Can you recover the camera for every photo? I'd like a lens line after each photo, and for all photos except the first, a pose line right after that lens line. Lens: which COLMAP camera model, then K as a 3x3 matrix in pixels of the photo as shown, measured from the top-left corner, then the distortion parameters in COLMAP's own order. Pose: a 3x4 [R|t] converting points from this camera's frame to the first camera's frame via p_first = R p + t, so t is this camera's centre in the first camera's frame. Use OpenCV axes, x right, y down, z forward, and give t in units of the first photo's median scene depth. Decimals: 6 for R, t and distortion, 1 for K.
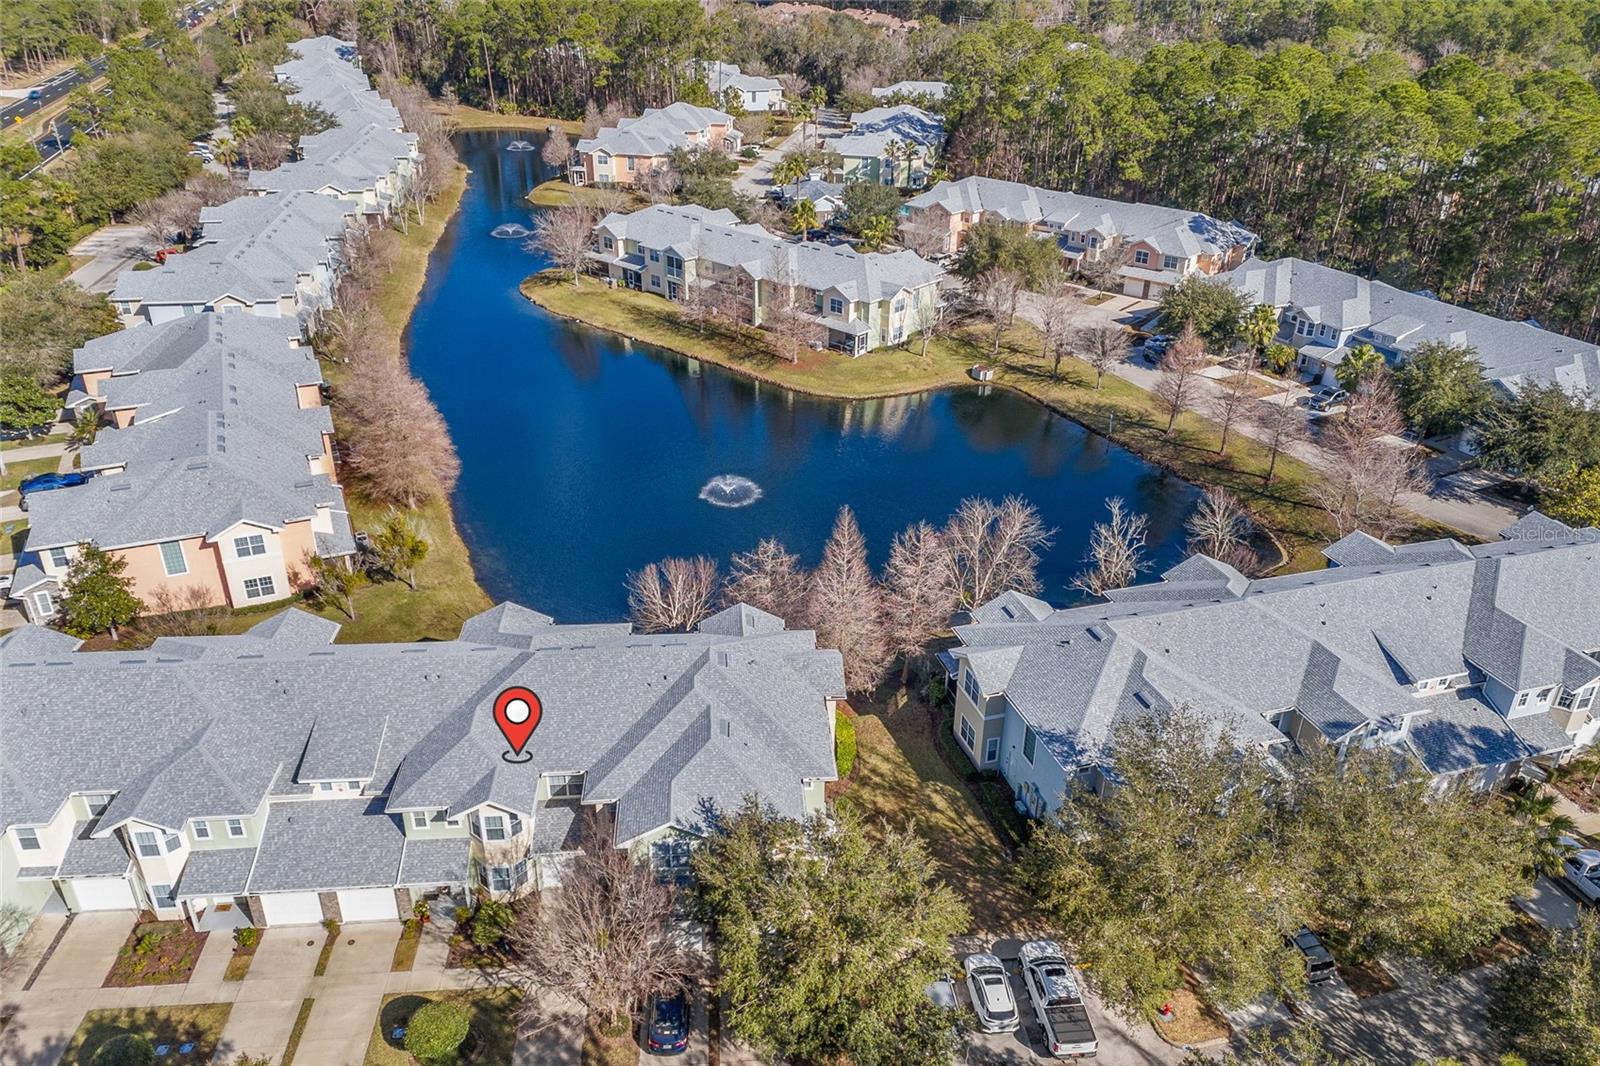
lens RADIAL K [[1168.4, 0, 800.0], [0, 1168.4, 533.0], [0, 0, 1]] dist [0.083277, -0.110973]
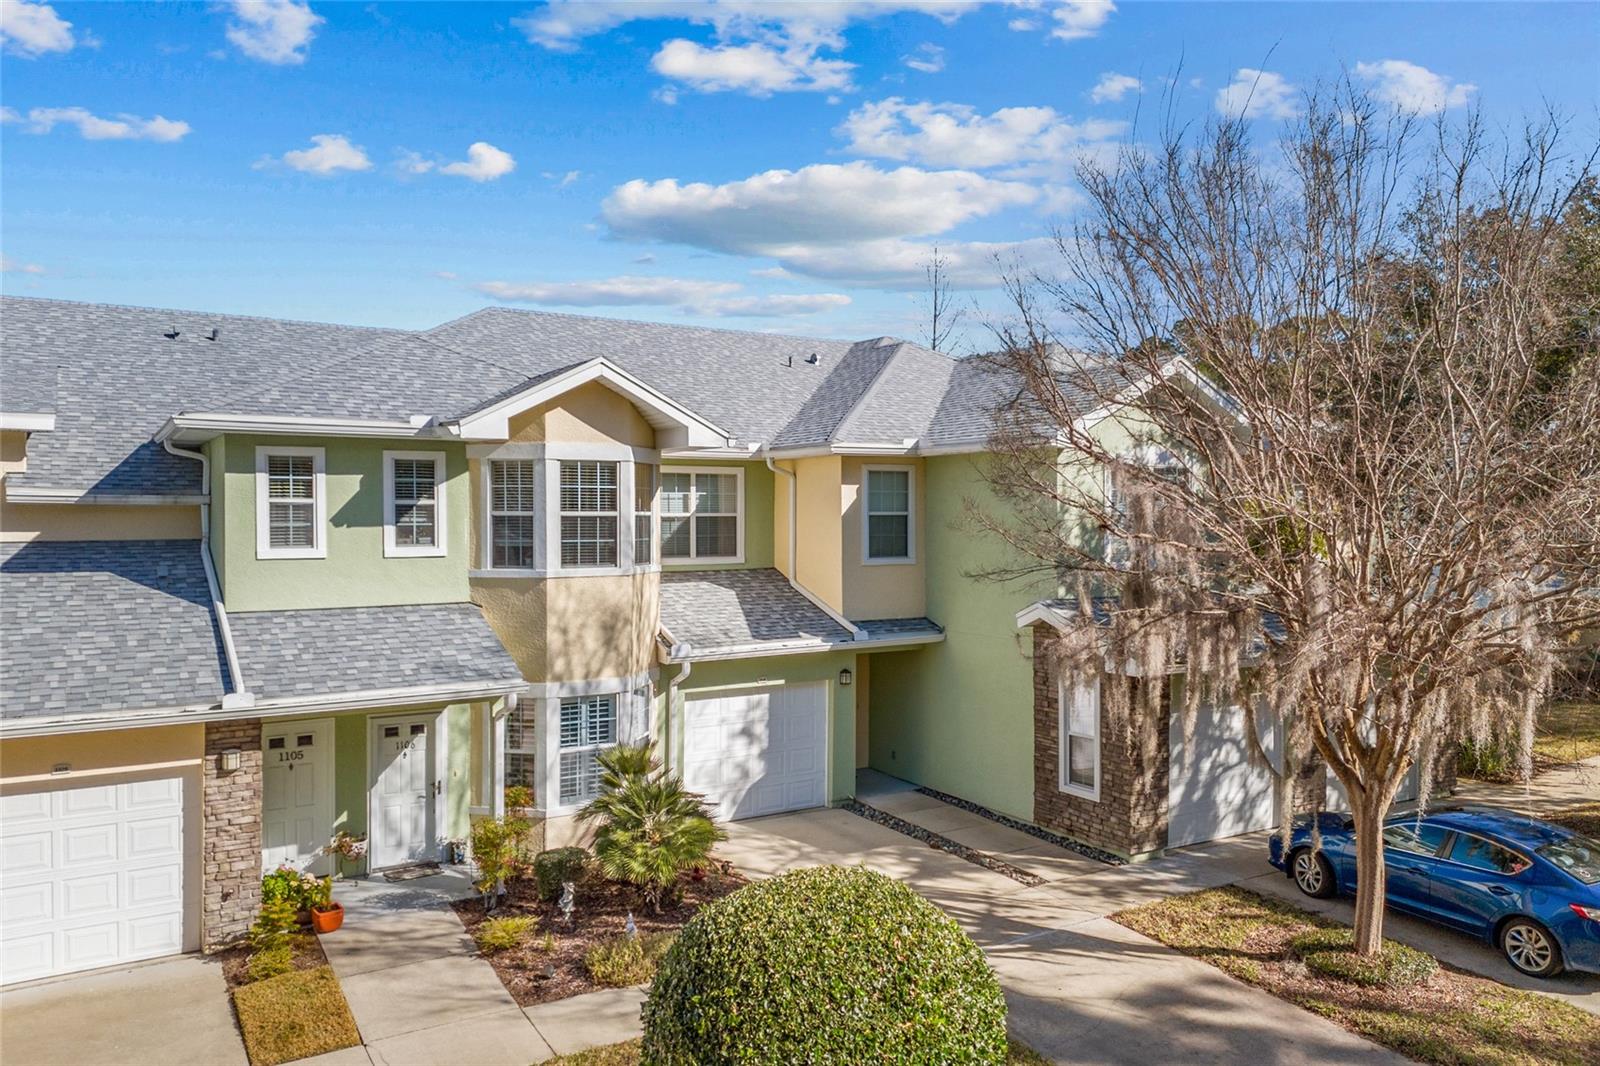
lens RADIAL K [[1168.4, 0, 800.0], [0, 1168.4, 533.0], [0, 0, 1]] dist [0.083277, -0.110973]
pose [[0.890032, -0.019961, 0.455461, -0.344782], [0.221411, 0.892236, -0.393564, 0.380019], [-0.398522, 0.451129, 0.798538, 0.753663]]
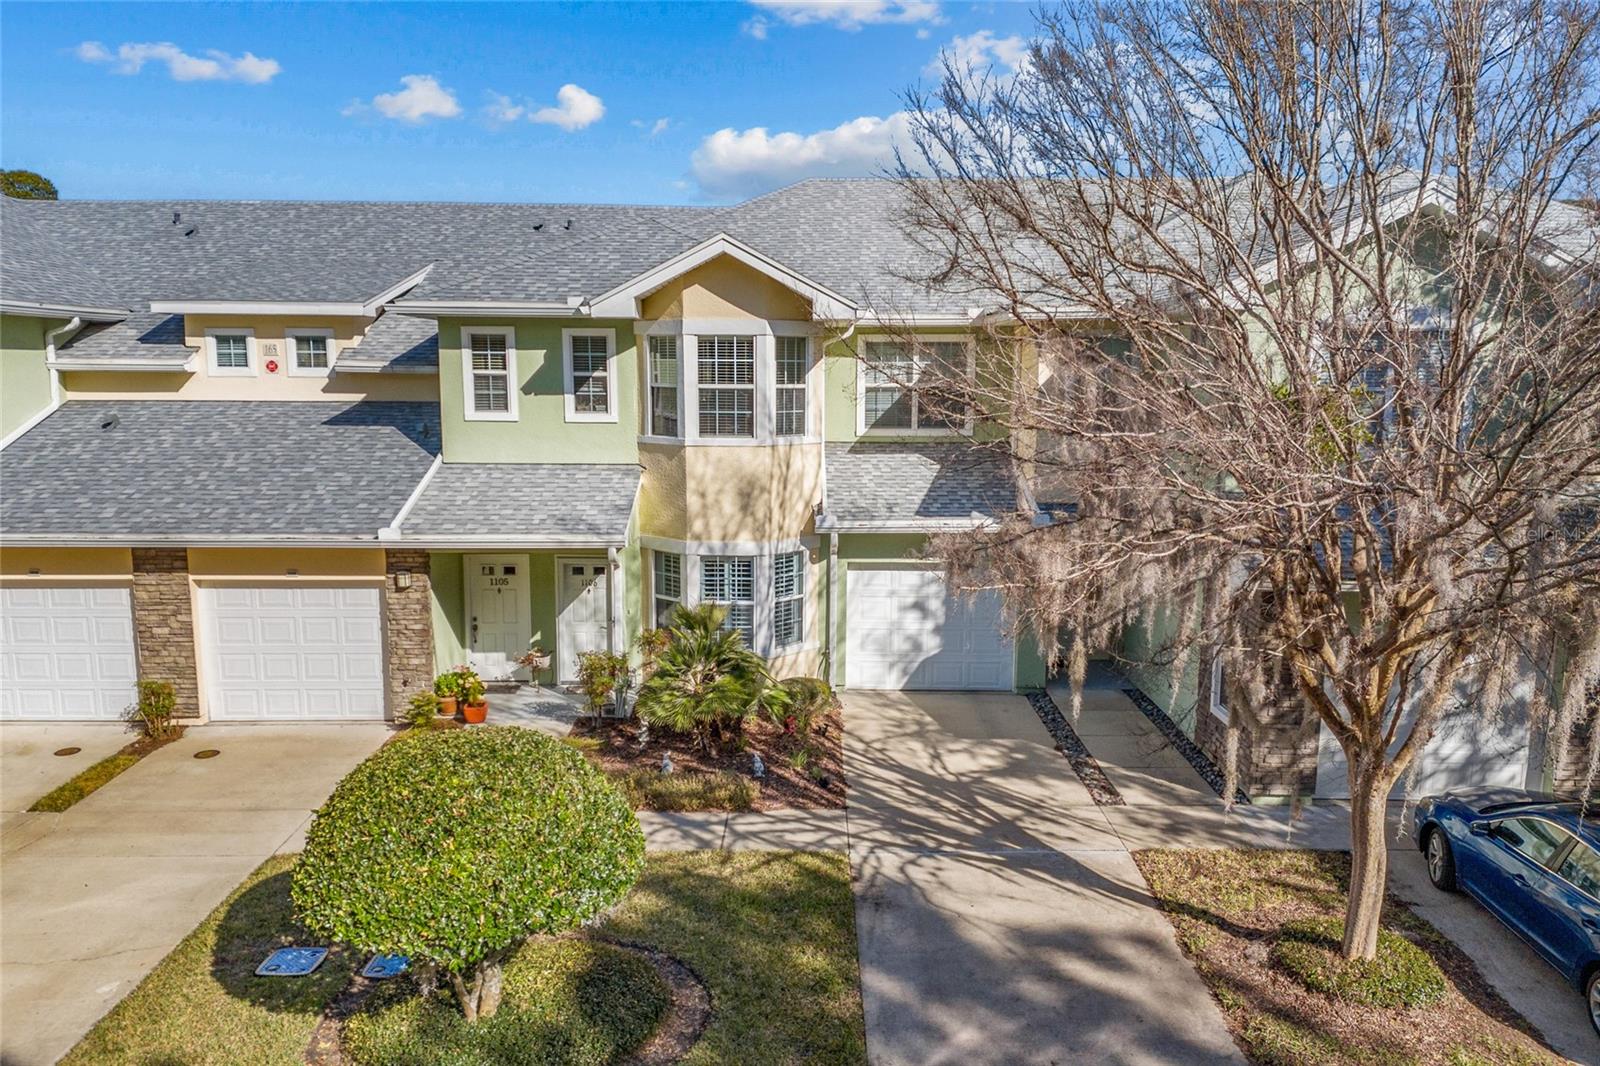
lens RADIAL K [[1168.4, 0, 800.0], [0, 1168.4, 533.0], [0, 0, 1]] dist [0.083277, -0.110973]
pose [[0.997360, 0.003557, -0.072525, -0.218041], [-0.027579, 0.942509, -0.333040, 0.388043], [0.067171, 0.334161, 0.940120, 0.729540]]
